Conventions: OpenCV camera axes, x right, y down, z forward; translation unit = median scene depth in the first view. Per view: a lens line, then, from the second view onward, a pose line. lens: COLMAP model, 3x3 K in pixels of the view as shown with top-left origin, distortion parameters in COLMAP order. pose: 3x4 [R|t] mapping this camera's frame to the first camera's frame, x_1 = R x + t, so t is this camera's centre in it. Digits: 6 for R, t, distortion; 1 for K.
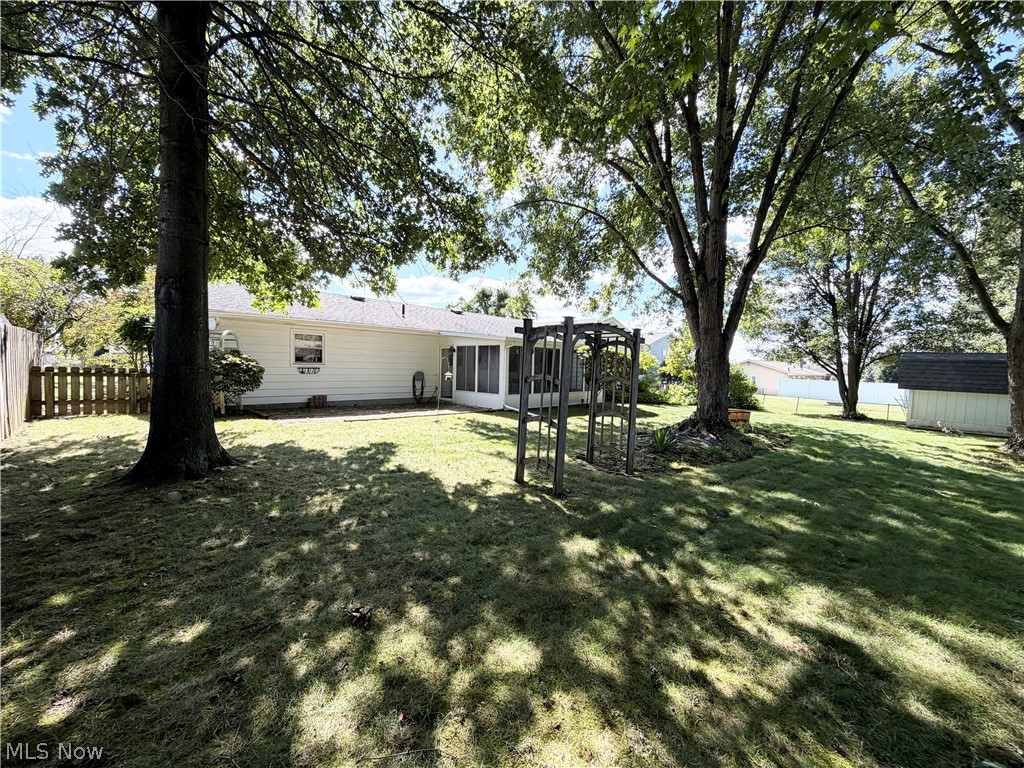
lens RADIAL K [[406.9, 0, 512.0], [0, 406.9, 384.5], [0, 0, 1]] dist [0.000467, -0.000550]
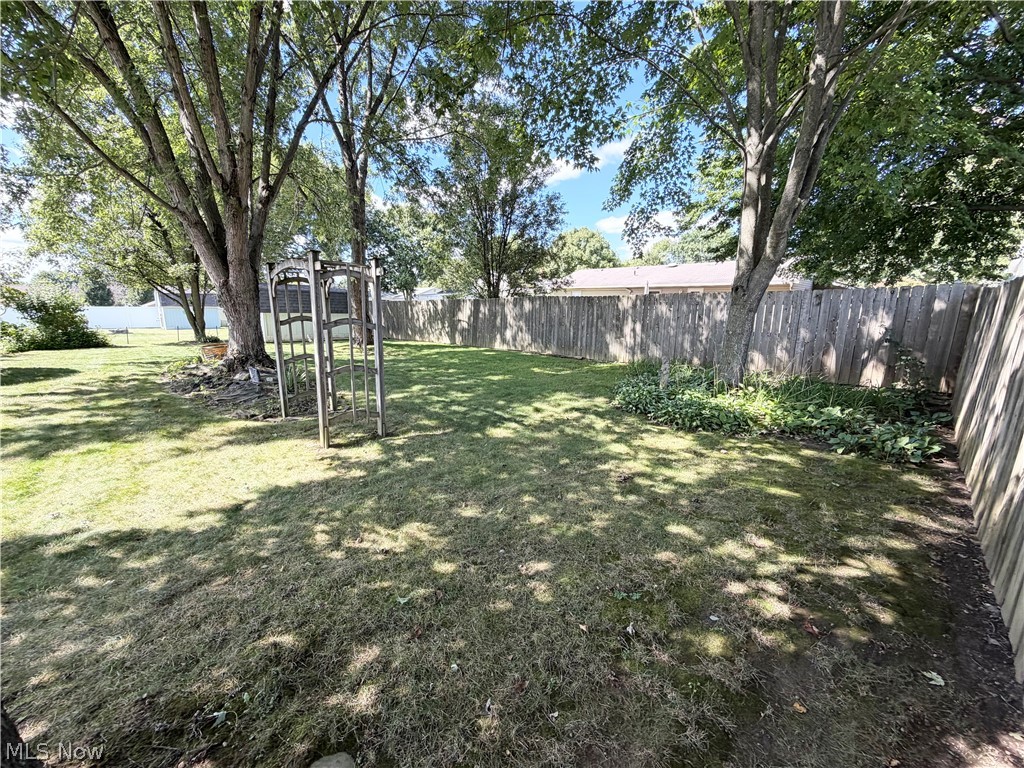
lens RADIAL K [[406.9, 0, 512.2], [0, 406.9, 388.5], [0, 0, 1]] dist [0.000467, -0.000550]
pose [[-0.020472, -0.234706, 0.971851, -0.946045], [0.035743, 0.971261, 0.235317, -0.079939], [-0.999151, 0.039555, -0.011495, 0.746781]]
